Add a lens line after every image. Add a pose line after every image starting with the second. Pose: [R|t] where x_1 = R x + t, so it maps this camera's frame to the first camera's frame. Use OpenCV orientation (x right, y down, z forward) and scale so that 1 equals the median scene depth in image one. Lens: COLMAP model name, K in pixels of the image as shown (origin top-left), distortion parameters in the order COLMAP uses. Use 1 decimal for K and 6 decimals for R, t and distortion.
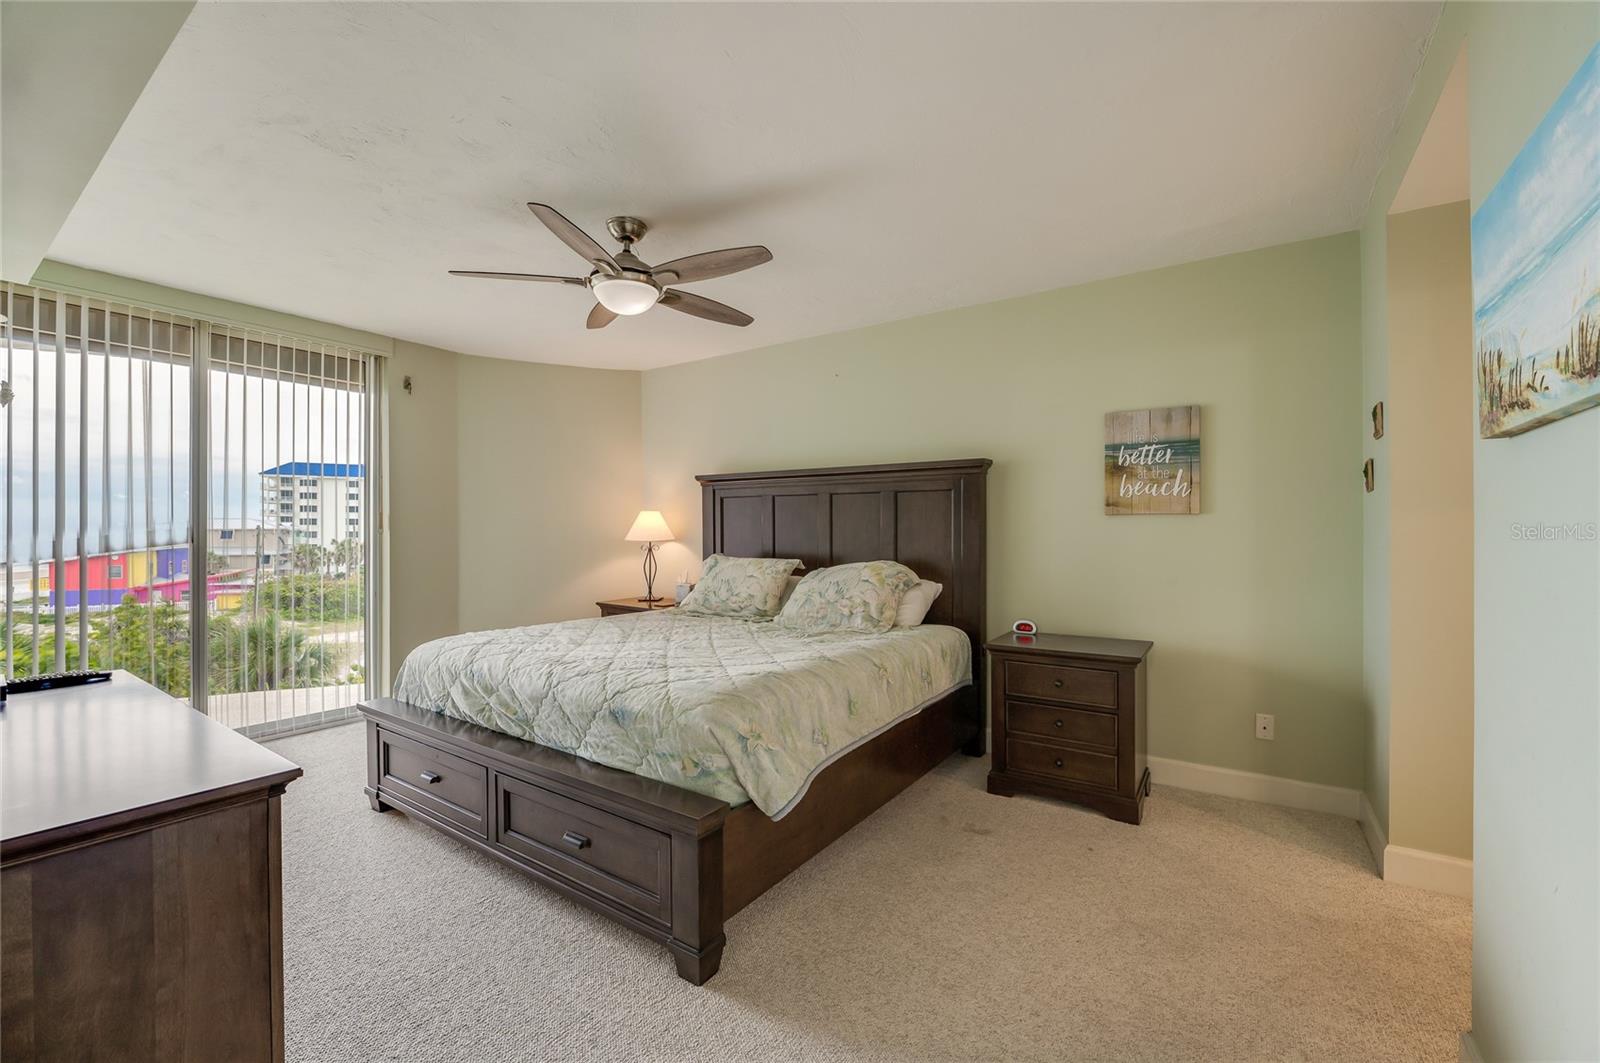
lens RADIAL K [[643.0, 0, 795.8], [0, 643.0, 531.0], [0, 0, 1]] dist [-0.017834, 0.000976]
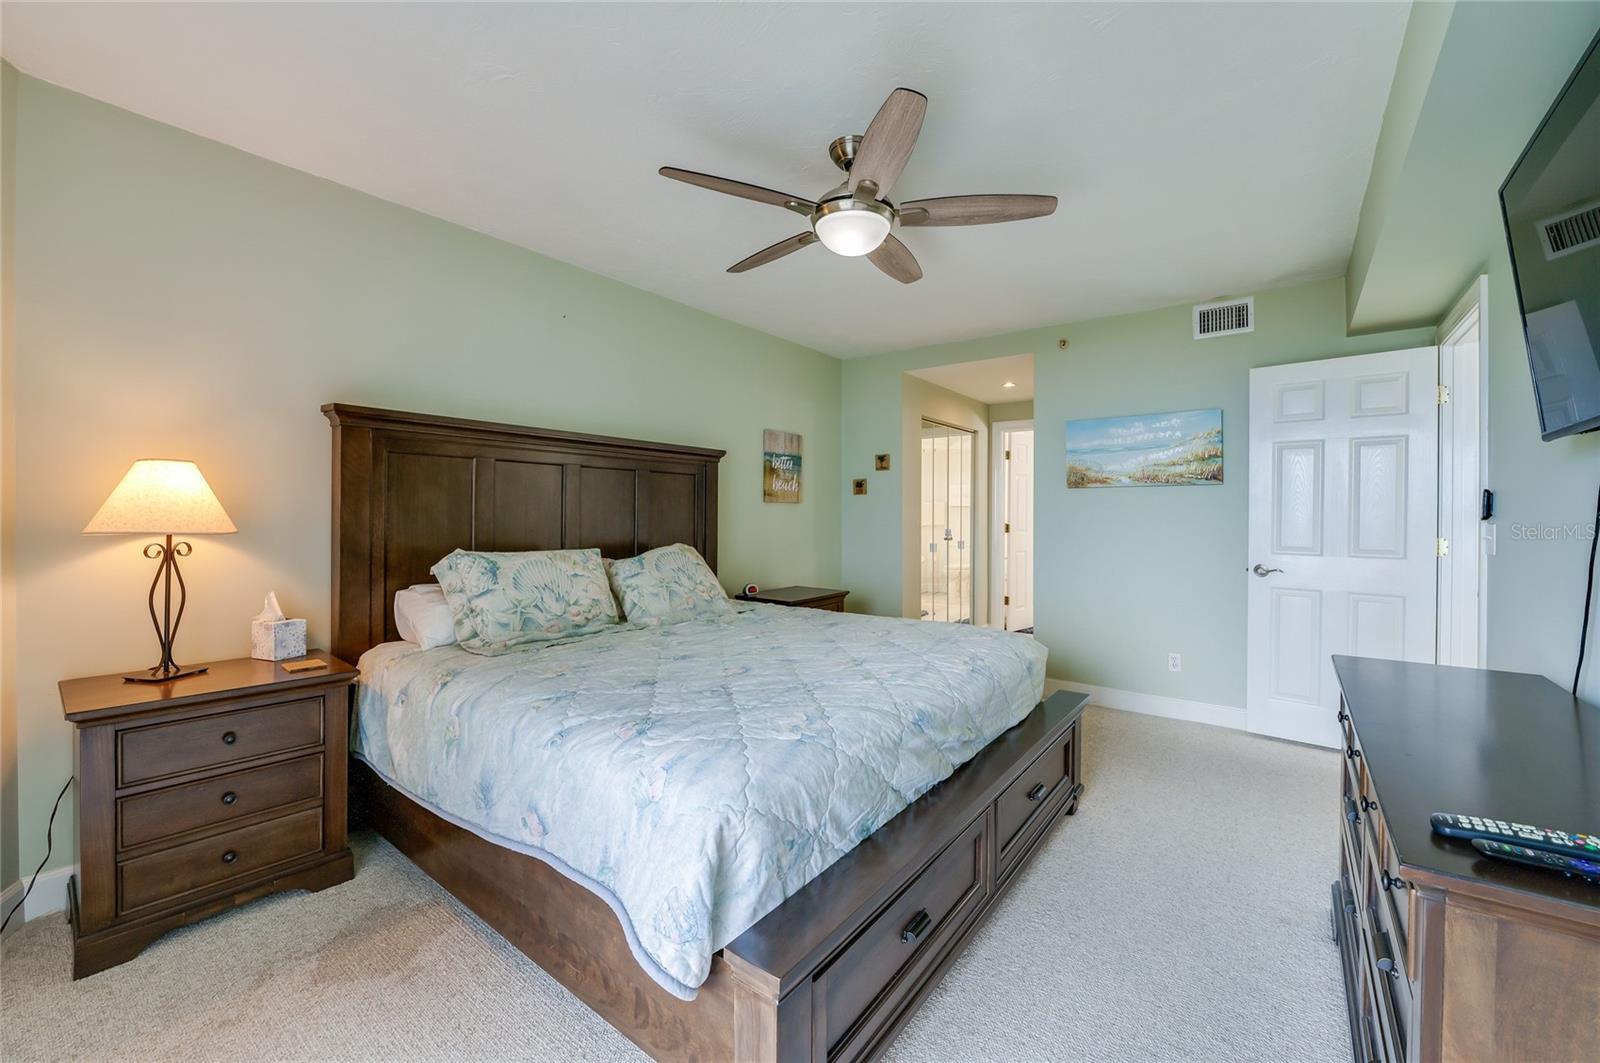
lens RADIAL K [[643.0, 0, 790.0], [0, 643.0, 518.4], [0, 0, 1]] dist [-0.017834, 0.000976]
pose [[0.066462, -0.006560, 0.997767, -0.927055], [-0.004549, 0.999966, 0.006878, 0.000799], [-0.997779, -0.004996, 0.066429, 0.861806]]
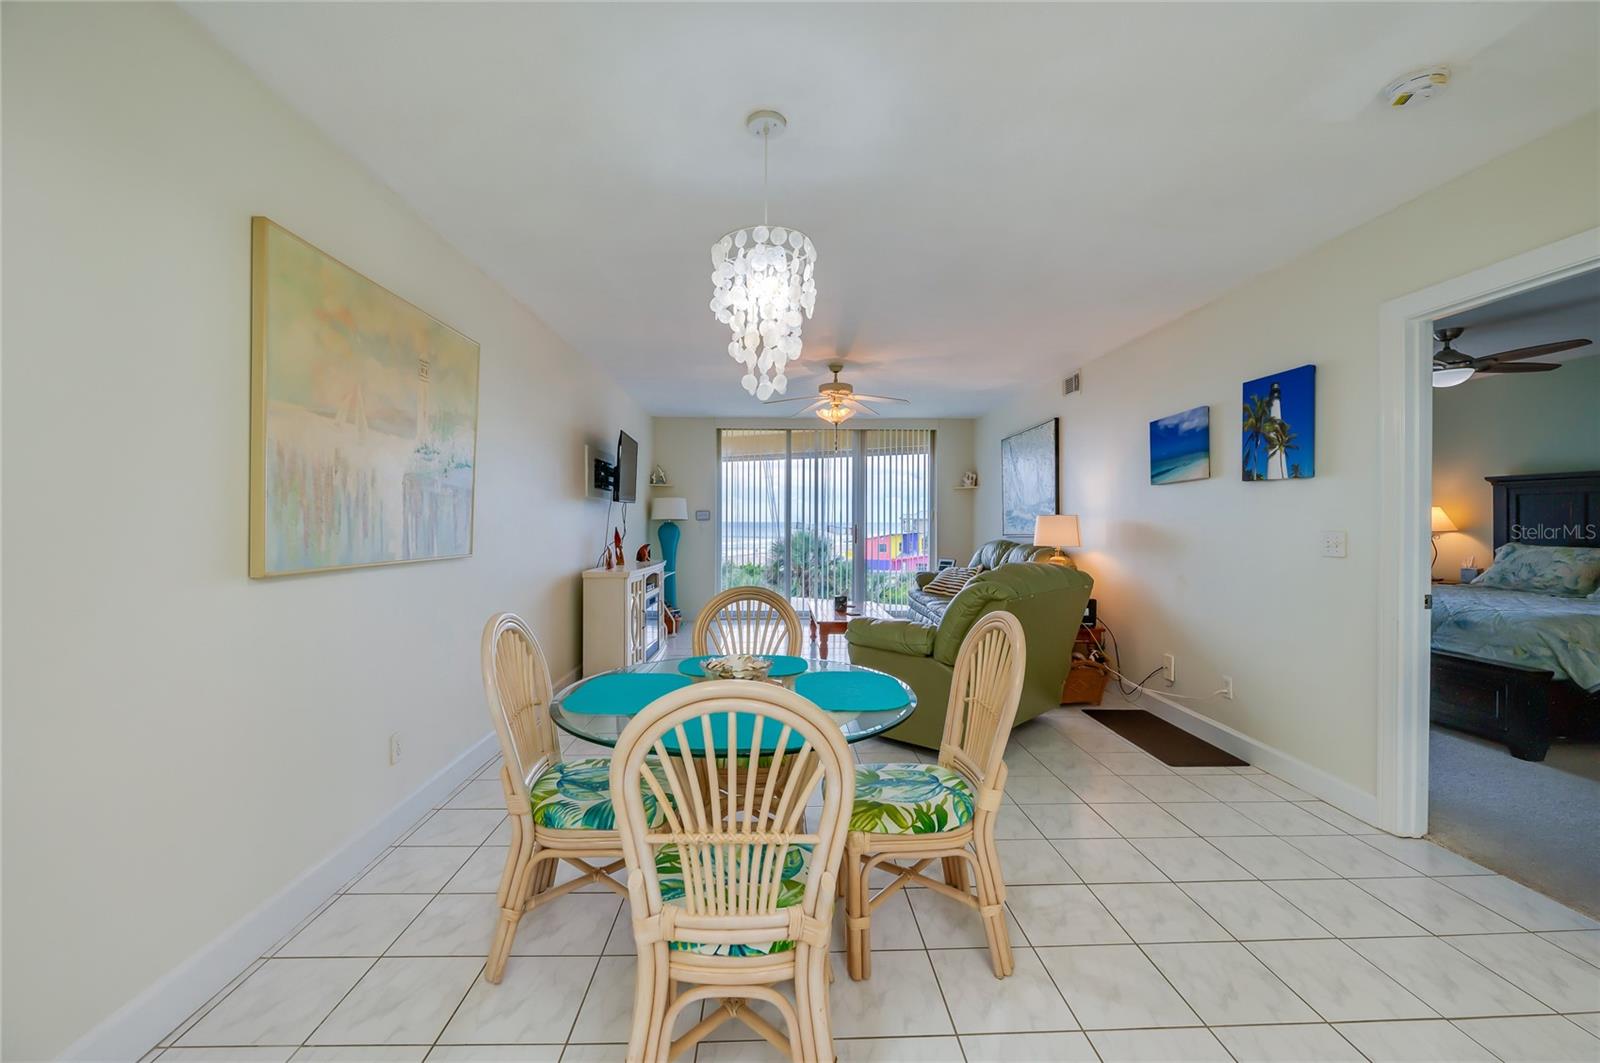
lens RADIAL K [[643.0, 0, 801.0], [0, 643.0, 519.2], [0, 0, 1]] dist [-0.017834, 0.000976]
pose [[0.602188, -0.000256, -0.798354, 0.018096], [-0.002939, 0.999992, -0.002538, -0.001497], [0.798349, 0.003874, 0.602183, -1.010601]]
